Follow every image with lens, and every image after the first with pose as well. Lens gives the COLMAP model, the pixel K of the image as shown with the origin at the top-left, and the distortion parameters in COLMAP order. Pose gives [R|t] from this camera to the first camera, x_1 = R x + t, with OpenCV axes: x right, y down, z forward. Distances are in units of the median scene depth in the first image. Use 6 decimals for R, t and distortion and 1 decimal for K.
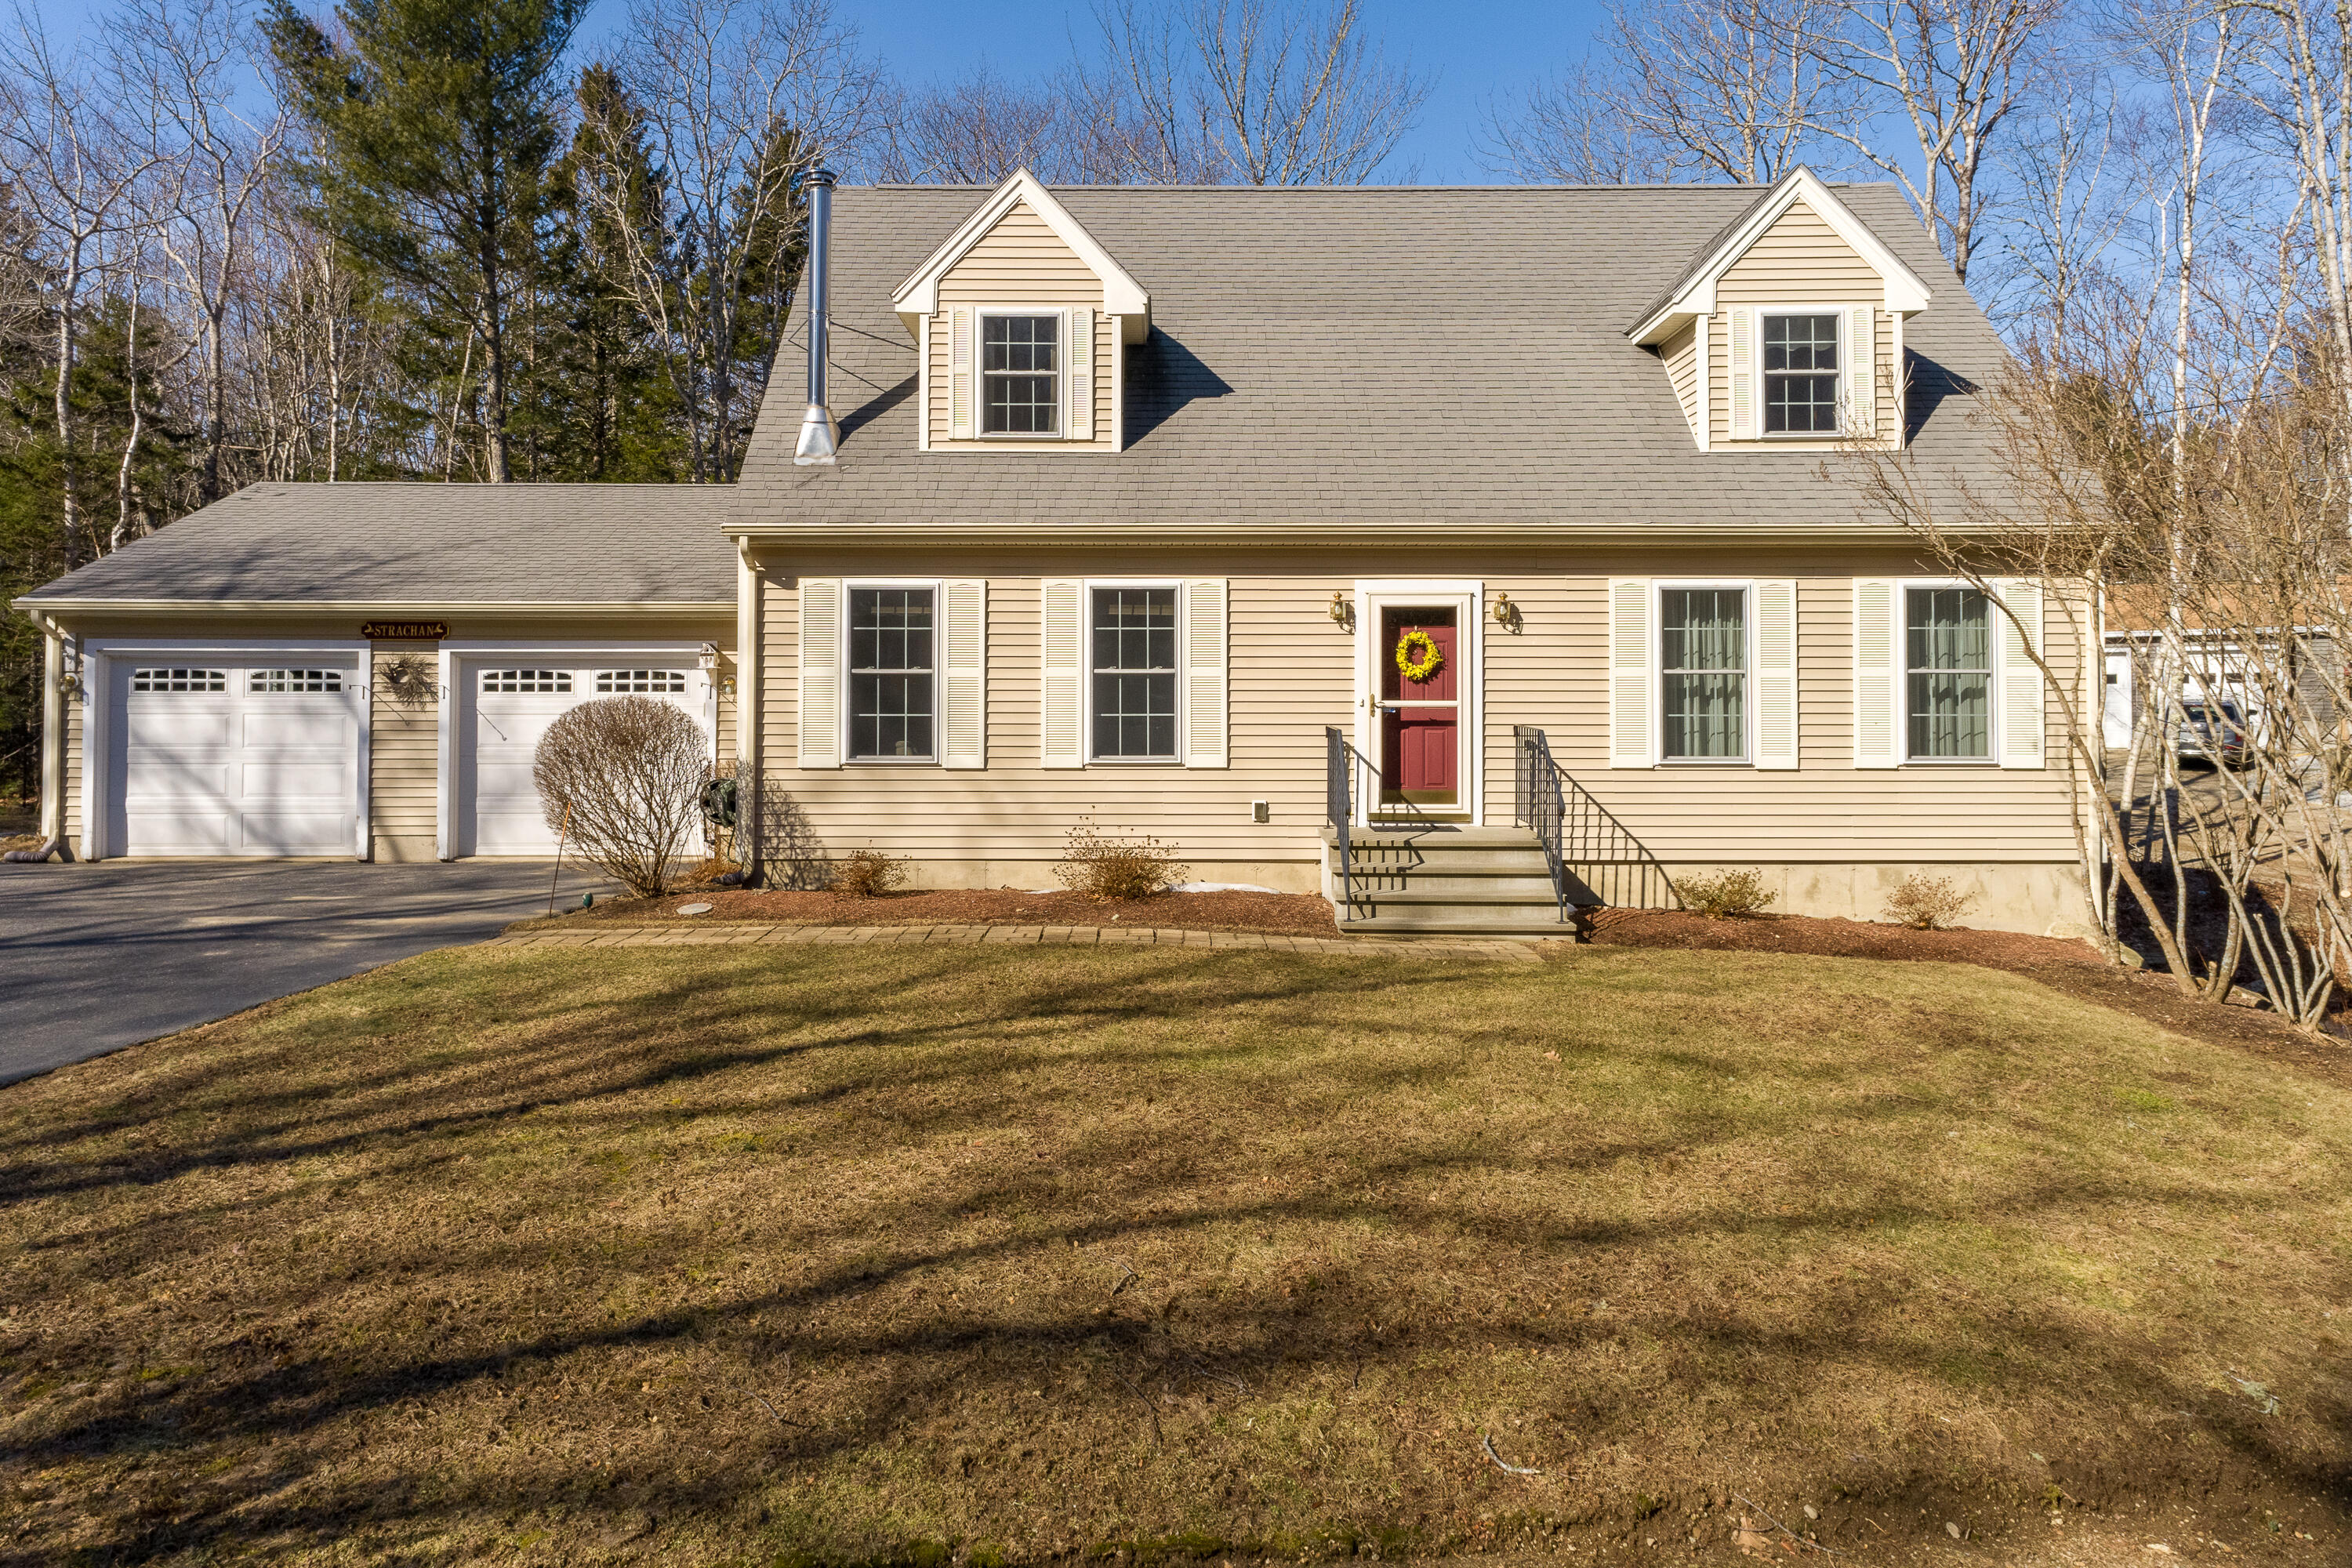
lens RADIAL K [[1706.1, 0, 1143.5], [0, 1706.1, 685.5], [0, 0, 1]] dist [0.022339, -0.000236]
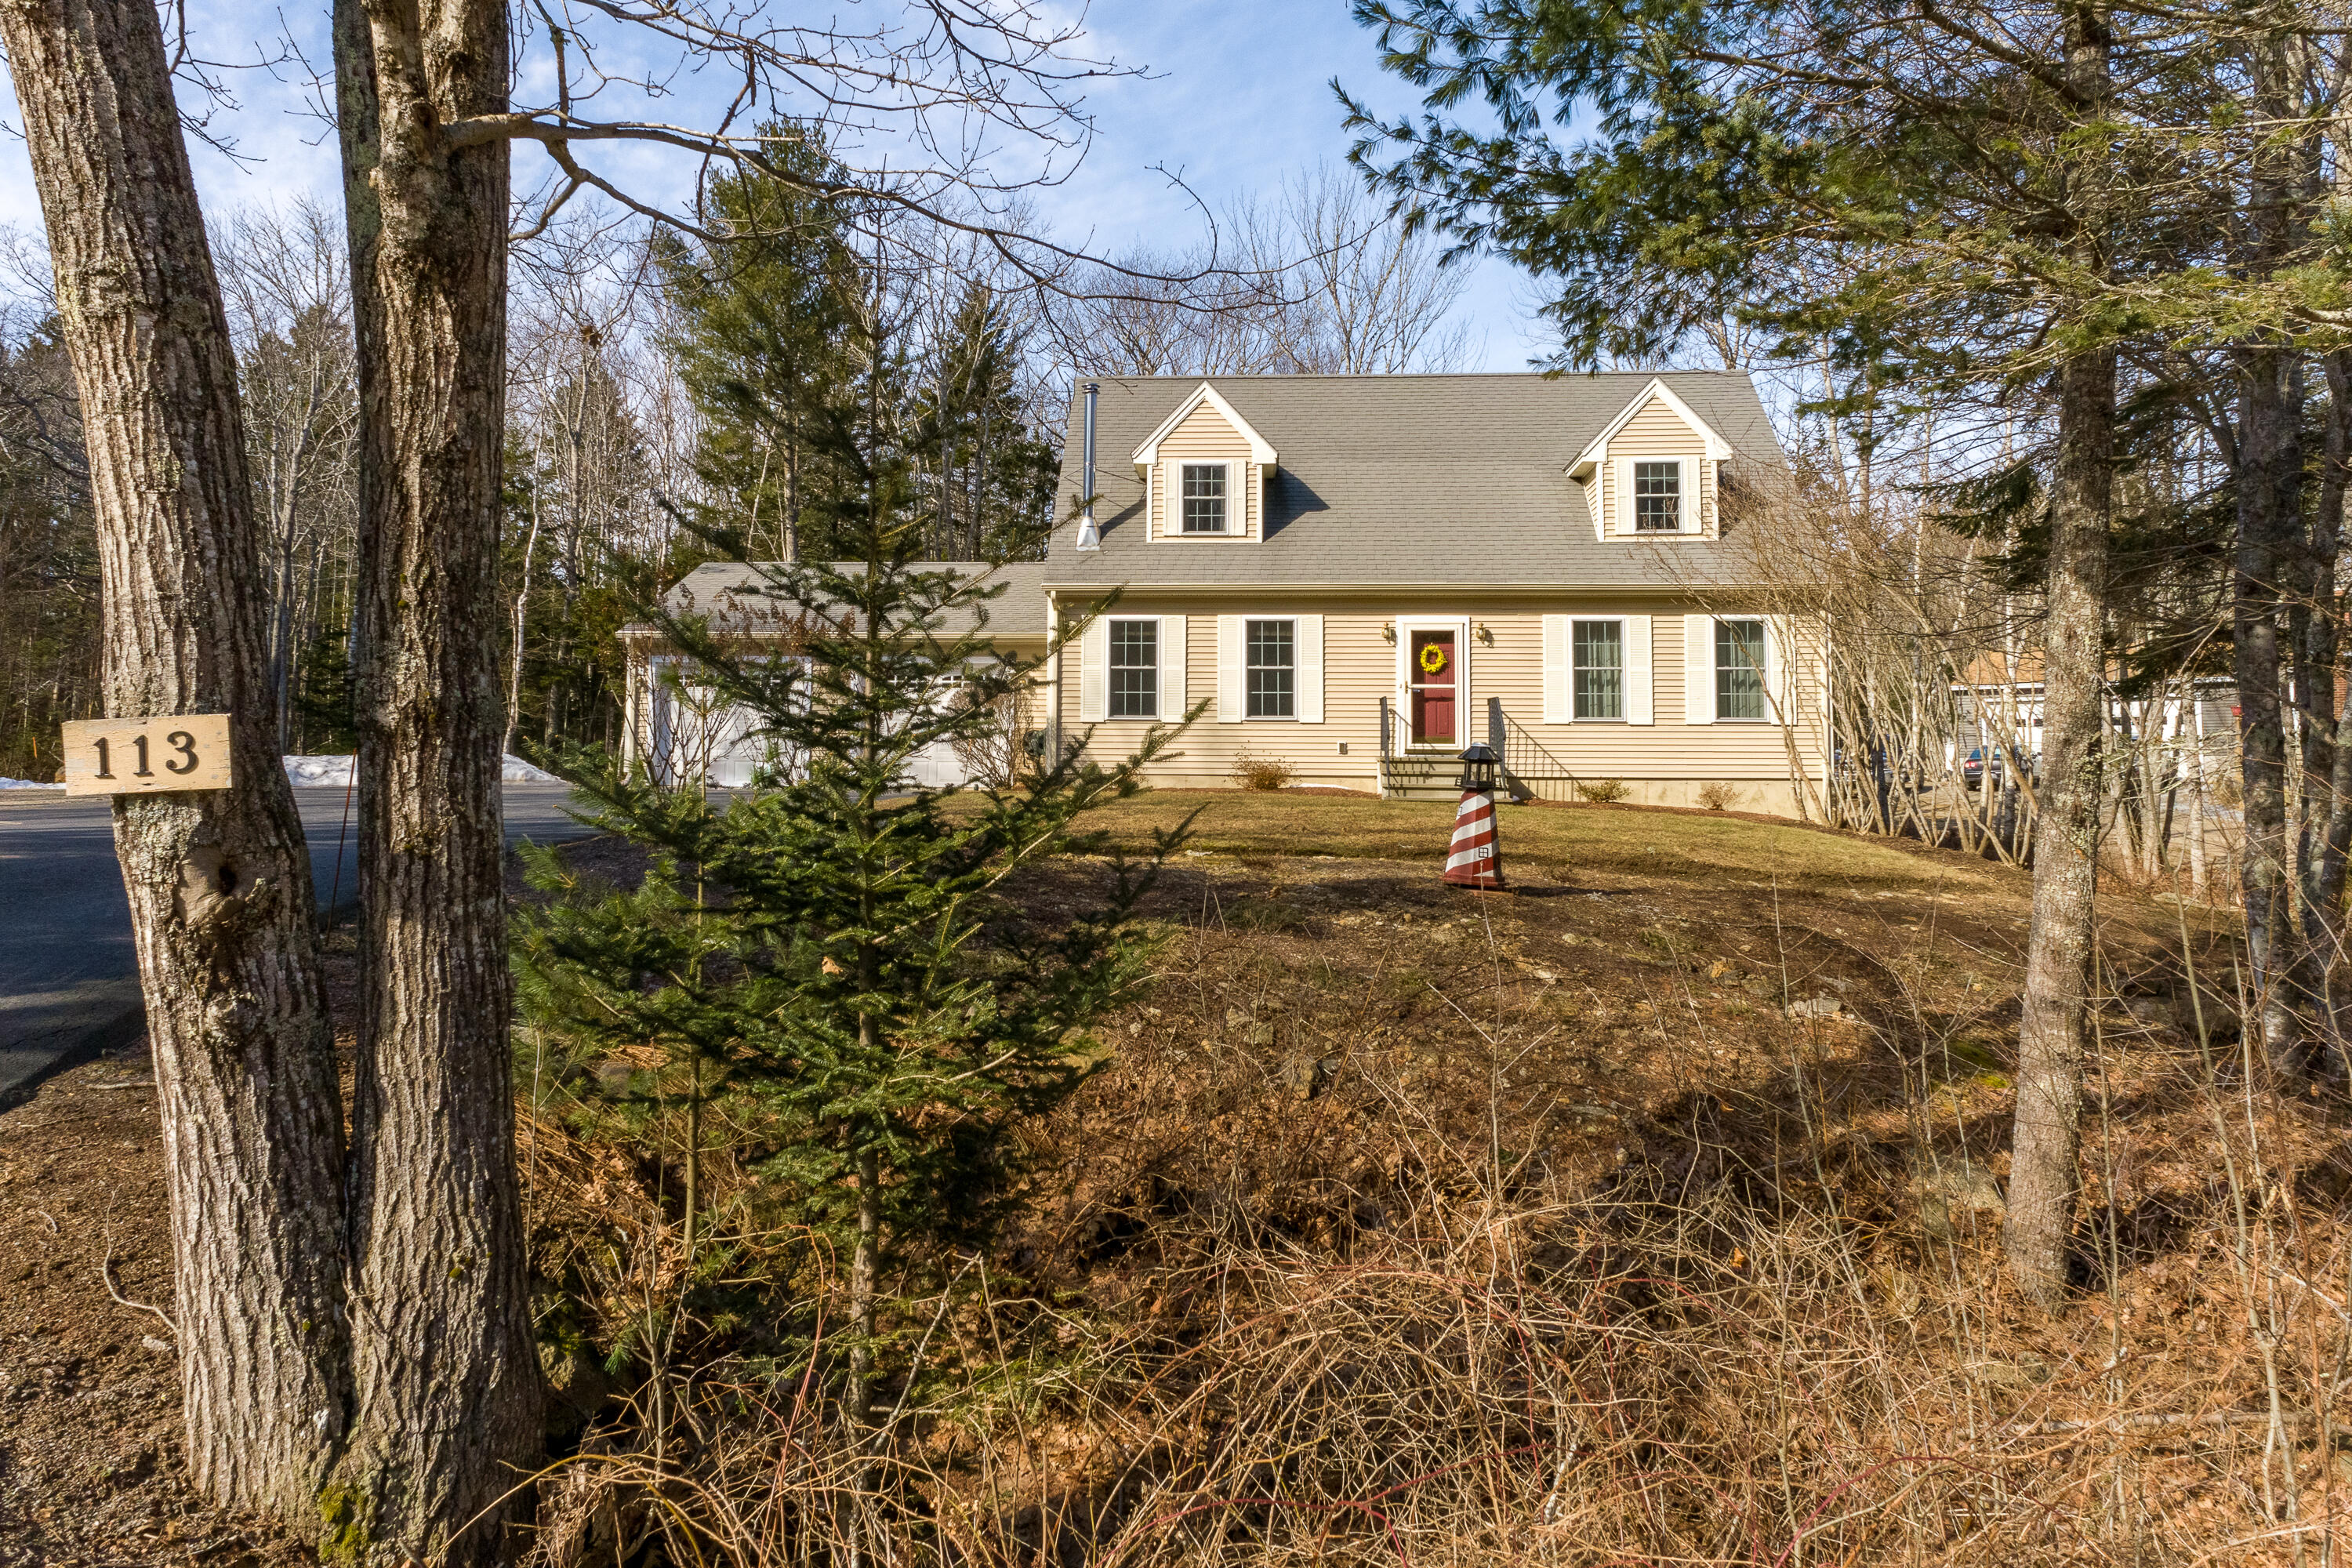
lens RADIAL K [[1609.7, 0, 1187.7], [0, 1609.7, 766.4], [0, 0, 1]] dist [-0.035268, -0.000133]
pose [[0.999355, 0.000398, -0.035917, -0.030552], [-0.000019, 0.999944, 0.010549, 0.074494], [0.035919, -0.010542, 0.999299, -0.650096]]
